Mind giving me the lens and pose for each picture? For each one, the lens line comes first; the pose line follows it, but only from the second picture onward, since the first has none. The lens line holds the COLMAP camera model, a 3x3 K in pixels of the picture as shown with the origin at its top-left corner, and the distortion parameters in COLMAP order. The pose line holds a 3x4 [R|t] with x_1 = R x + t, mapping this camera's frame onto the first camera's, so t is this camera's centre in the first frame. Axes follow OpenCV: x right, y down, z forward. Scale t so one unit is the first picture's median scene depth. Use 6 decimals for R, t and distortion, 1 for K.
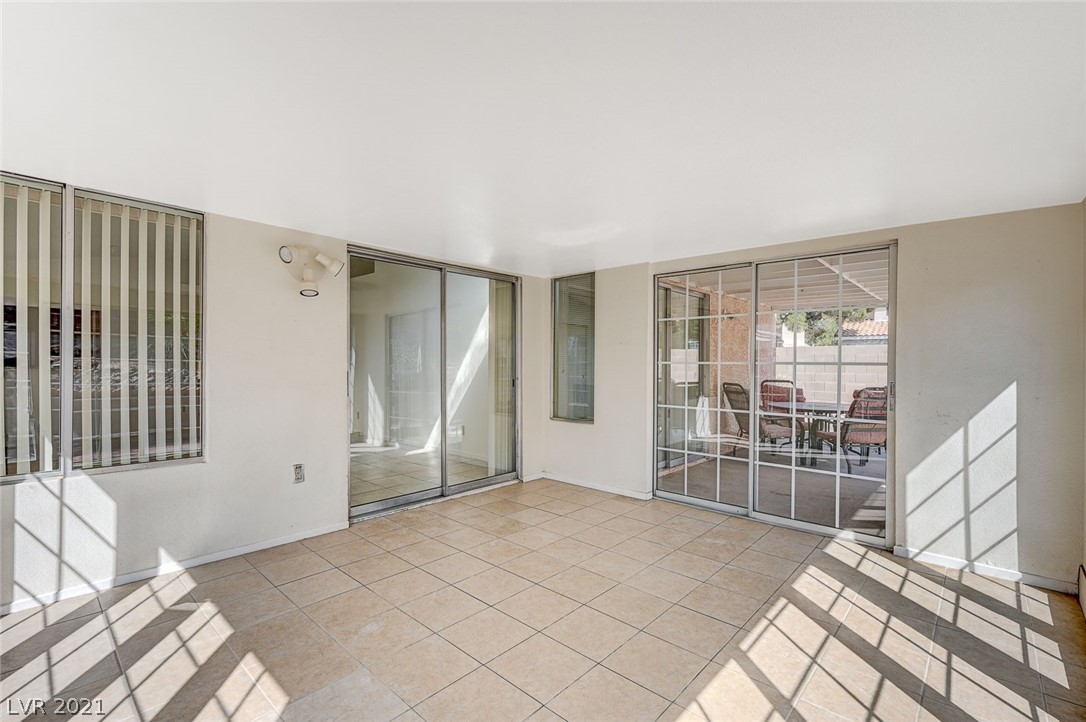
lens RADIAL K [[484.8, 0, 543.0], [0, 484.8, 361.0], [0, 0, 1]] dist [-0.001391, -0.000097]
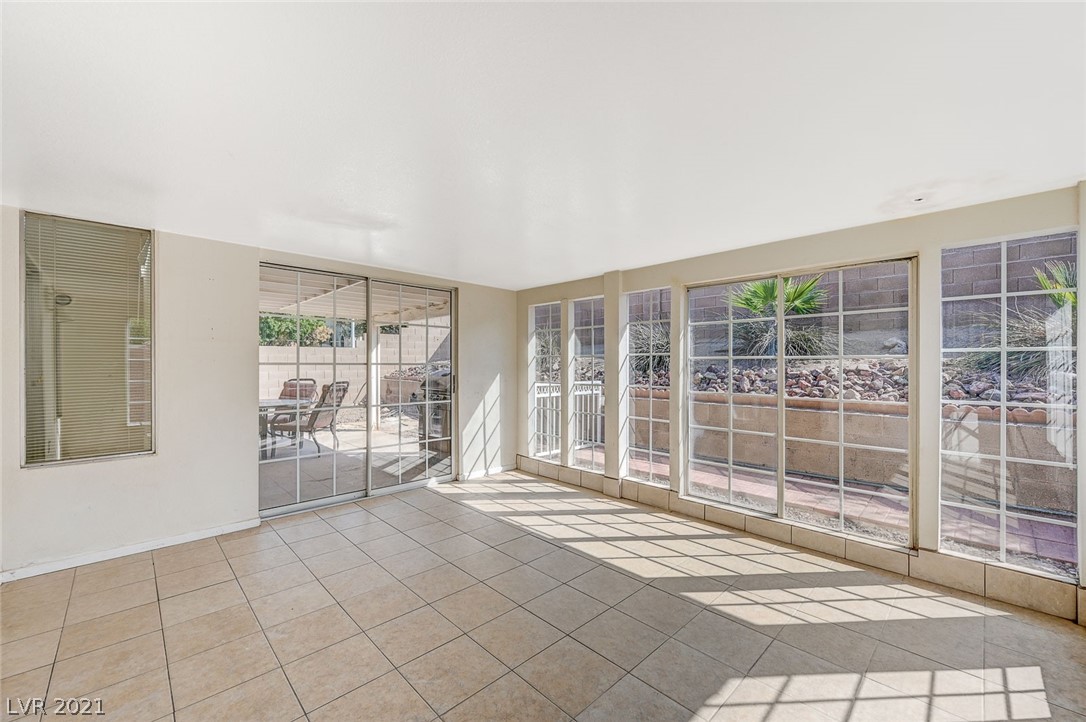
lens RADIAL K [[431.2, 0, 543.0], [0, 431.2, 361.0], [0, 0, 1]] dist [-0.000062, -0.000112]
pose [[0.055437, -0.000071, 0.998462, -0.765658], [-0.009410, 0.999956, 0.000594, -0.010650], [-0.998418, -0.009429, 0.055434, 0.685751]]
